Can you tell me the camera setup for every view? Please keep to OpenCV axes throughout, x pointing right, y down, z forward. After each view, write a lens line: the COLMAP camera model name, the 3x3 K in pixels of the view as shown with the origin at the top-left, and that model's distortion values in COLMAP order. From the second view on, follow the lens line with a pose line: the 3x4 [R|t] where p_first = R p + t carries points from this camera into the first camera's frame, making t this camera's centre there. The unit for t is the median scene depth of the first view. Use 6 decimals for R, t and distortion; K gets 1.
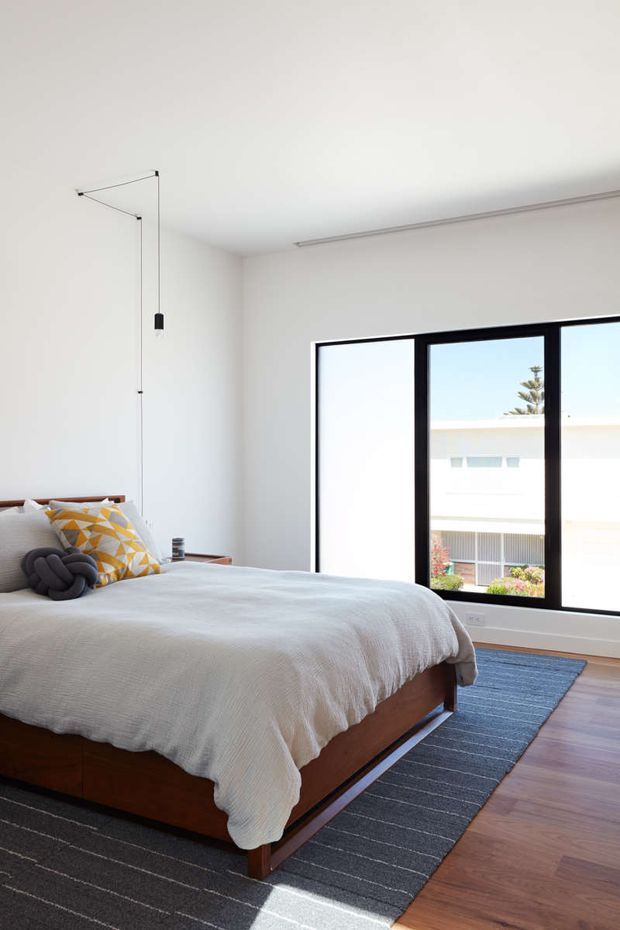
lens RADIAL K [[755.1, 0, 310.0], [0, 755.1, 463.8], [0, 0, 1]] dist [0.005593, 0.000302]
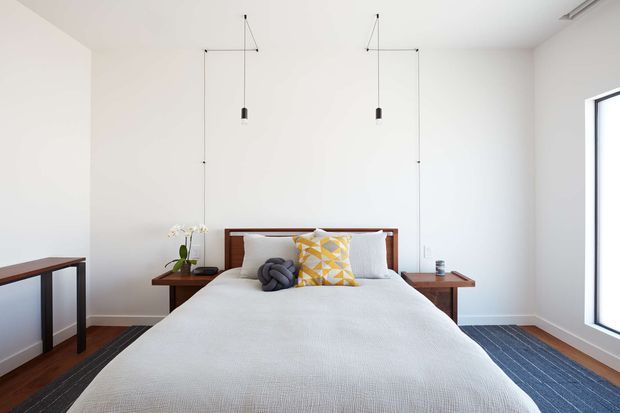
lens RADIAL K [[307.5, 0, 310.0], [0, 307.5, 203.8], [0, 0, 1]] dist [-0.016690, -0.000245]
pose [[0.481909, 0.010319, -0.876161, 0.291407], [-0.005649, 0.999946, 0.008670, -0.019839], [0.876203, 0.000771, 0.481941, 0.663974]]
